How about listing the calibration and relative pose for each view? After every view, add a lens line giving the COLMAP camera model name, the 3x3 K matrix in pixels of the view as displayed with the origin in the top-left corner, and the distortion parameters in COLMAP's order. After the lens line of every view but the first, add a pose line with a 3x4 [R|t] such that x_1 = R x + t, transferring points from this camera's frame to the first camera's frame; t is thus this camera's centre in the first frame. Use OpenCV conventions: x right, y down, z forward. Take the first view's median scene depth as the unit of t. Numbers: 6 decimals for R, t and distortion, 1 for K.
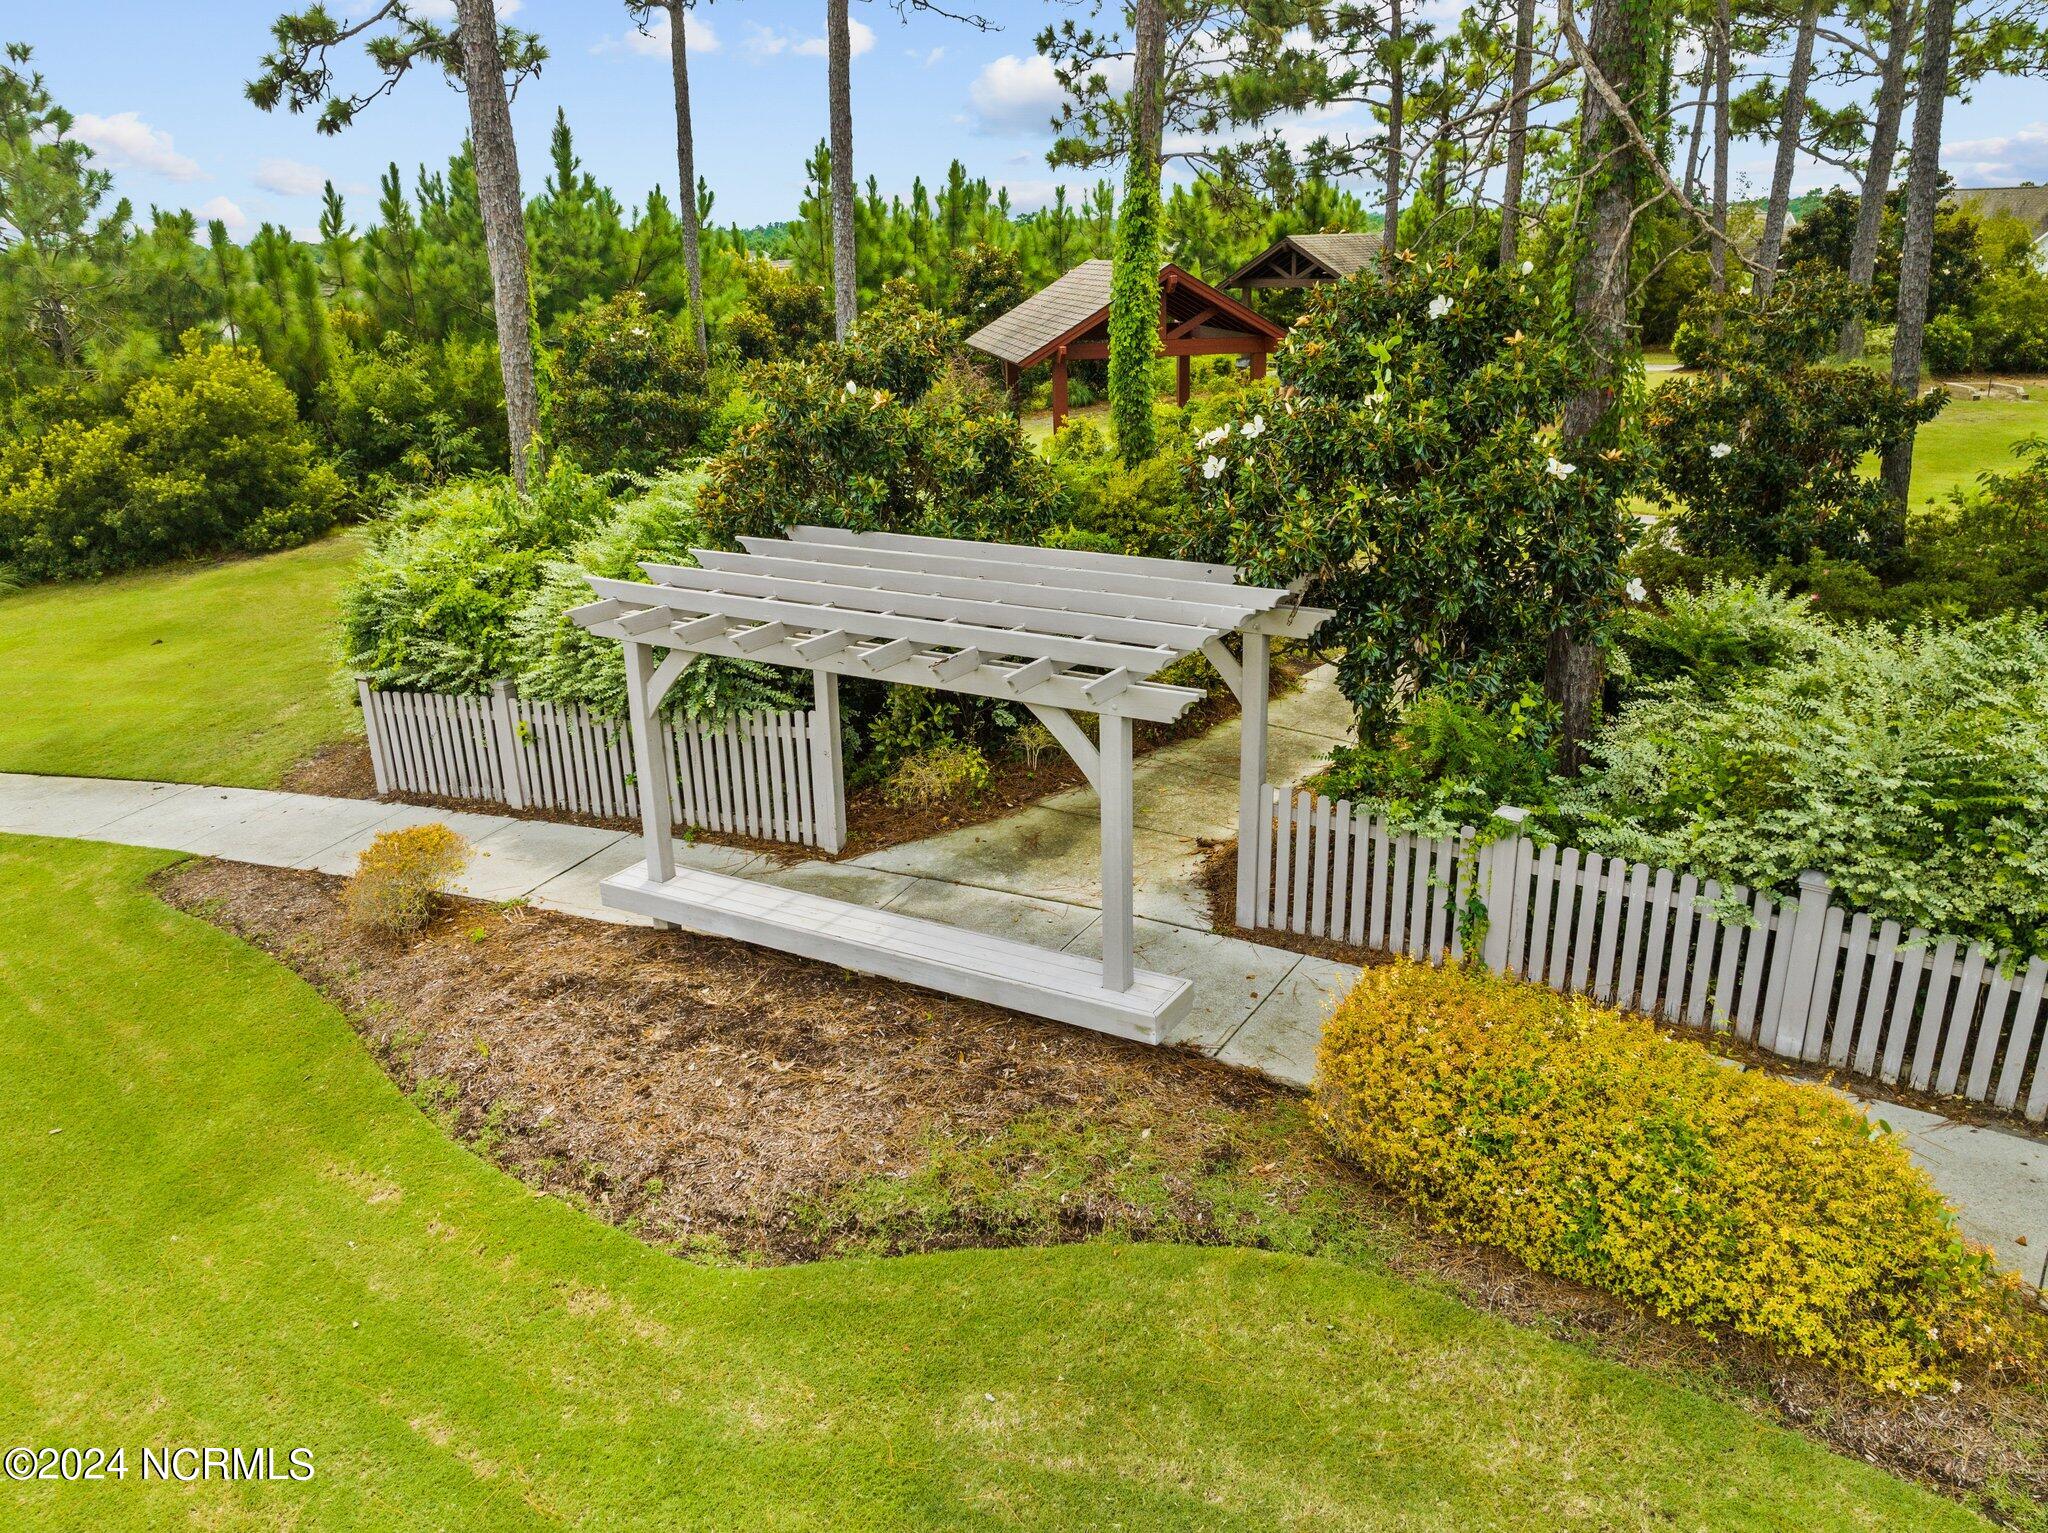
lens RADIAL K [[1427.4, 0, 1026.3], [0, 1427.4, 766.4], [0, 0, 1]] dist [-0.004588, -0.000343]
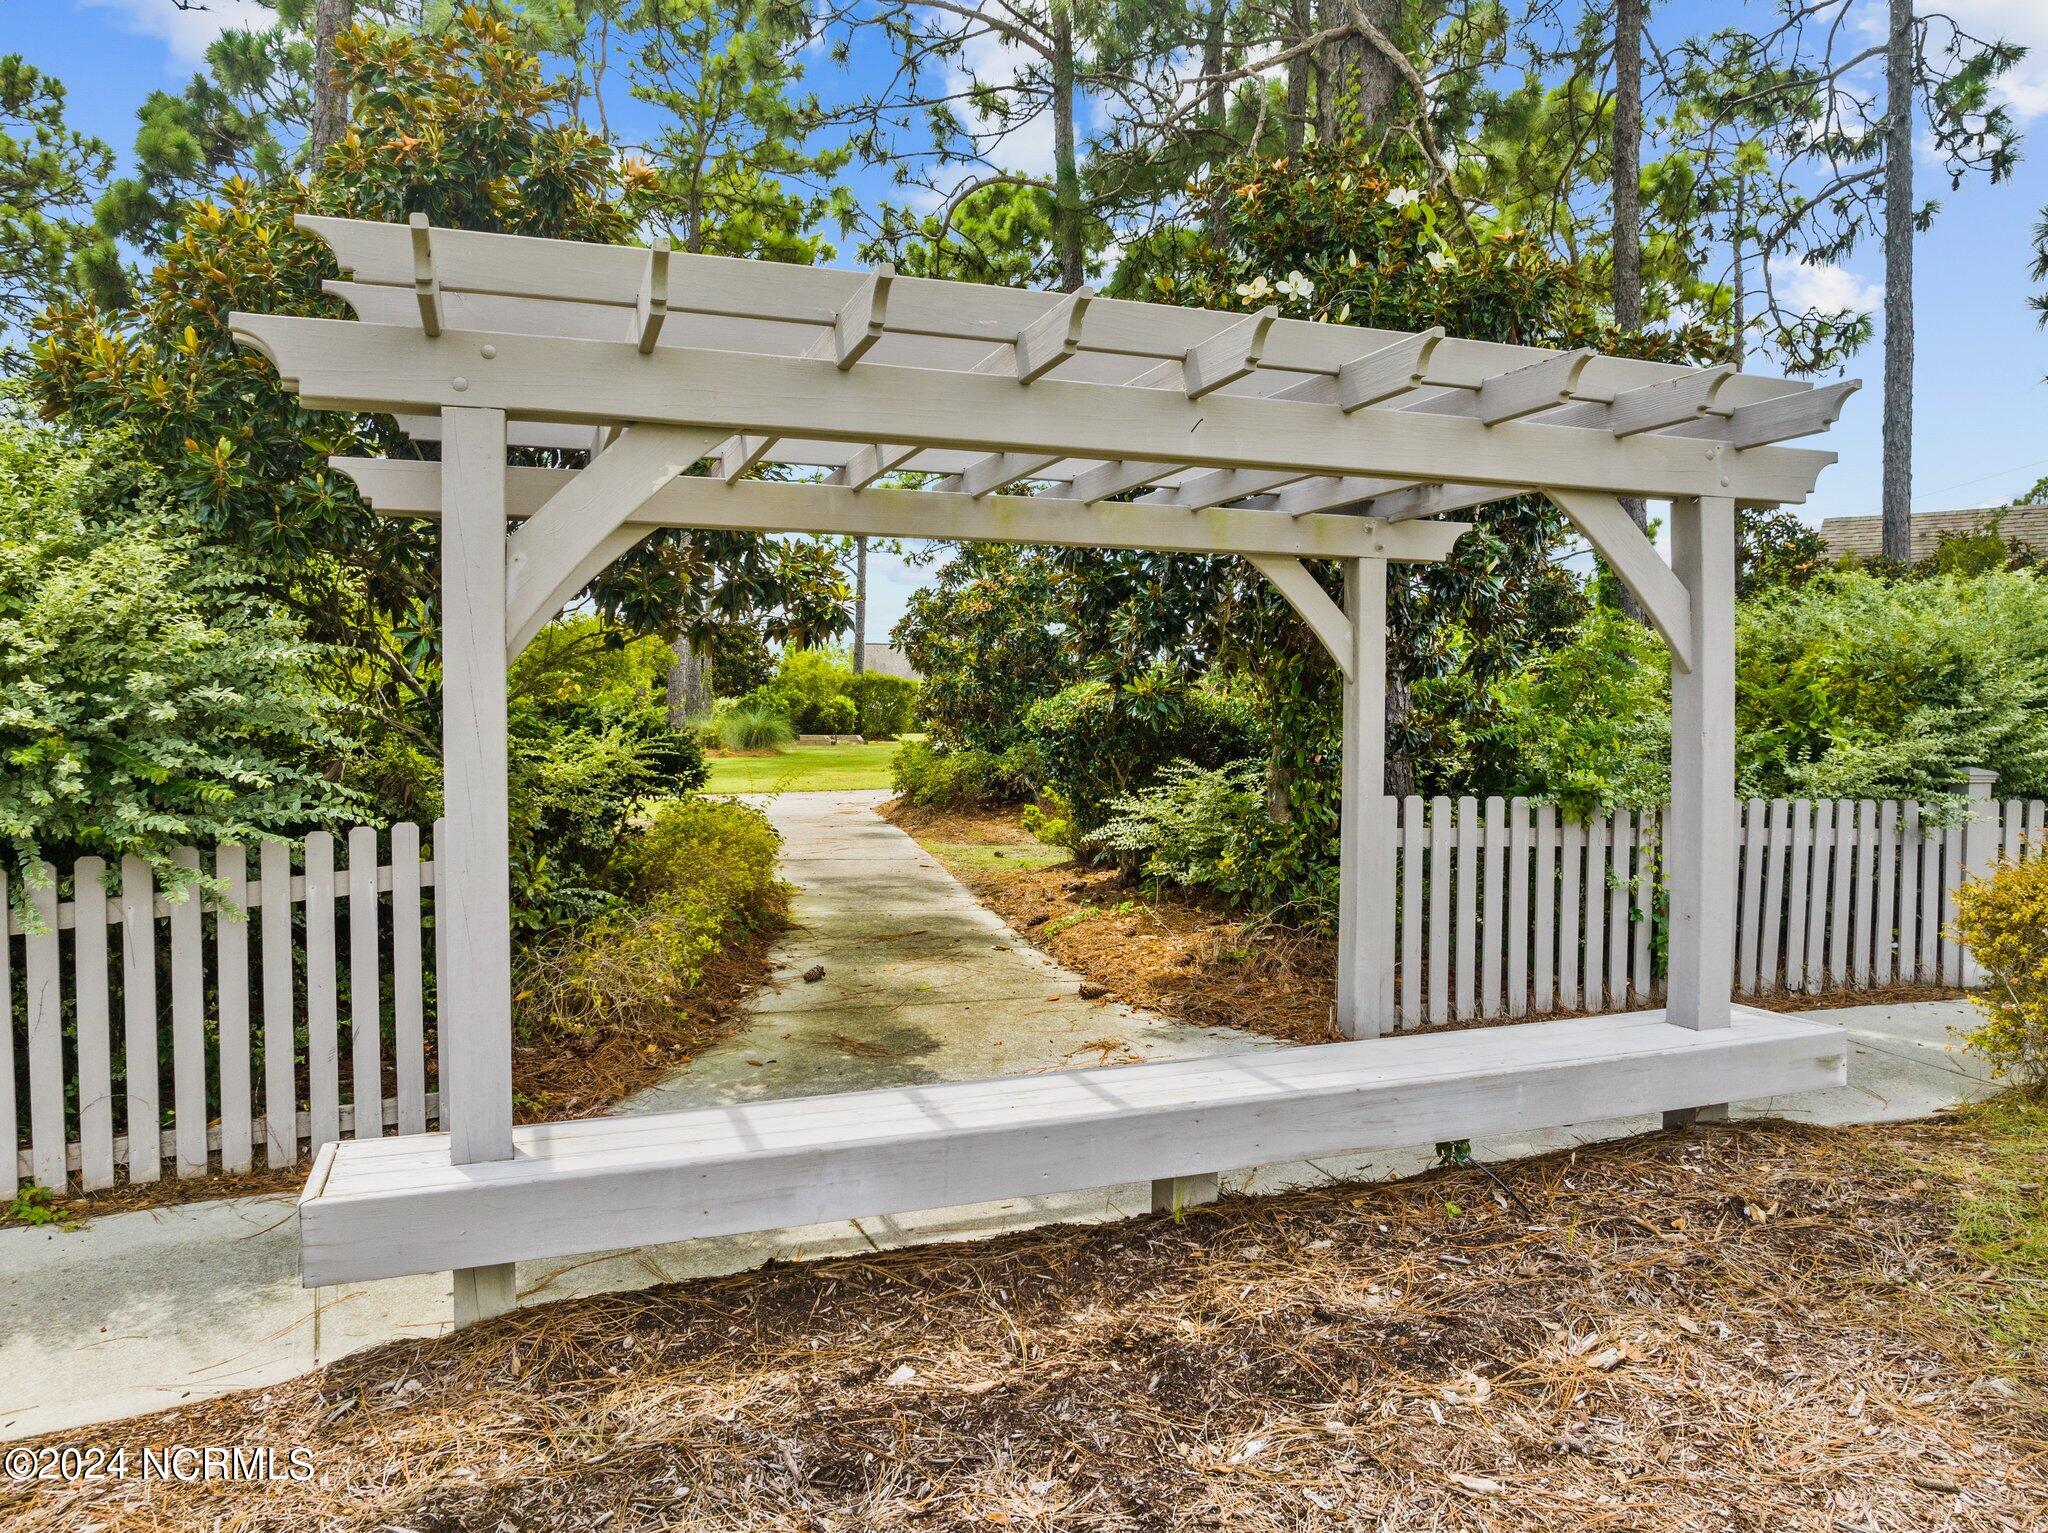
lens RADIAL K [[1458.1, 0, 1023.0], [0, 1458.1, 773.3], [0, 0, 1]] dist [-0.005787, -0.000709]
pose [[0.632181, 0.001790, 0.774818, -0.475310], [0.239026, 0.950774, -0.197219, 0.098567], [-0.737030, 0.309880, 0.600634, 0.739361]]
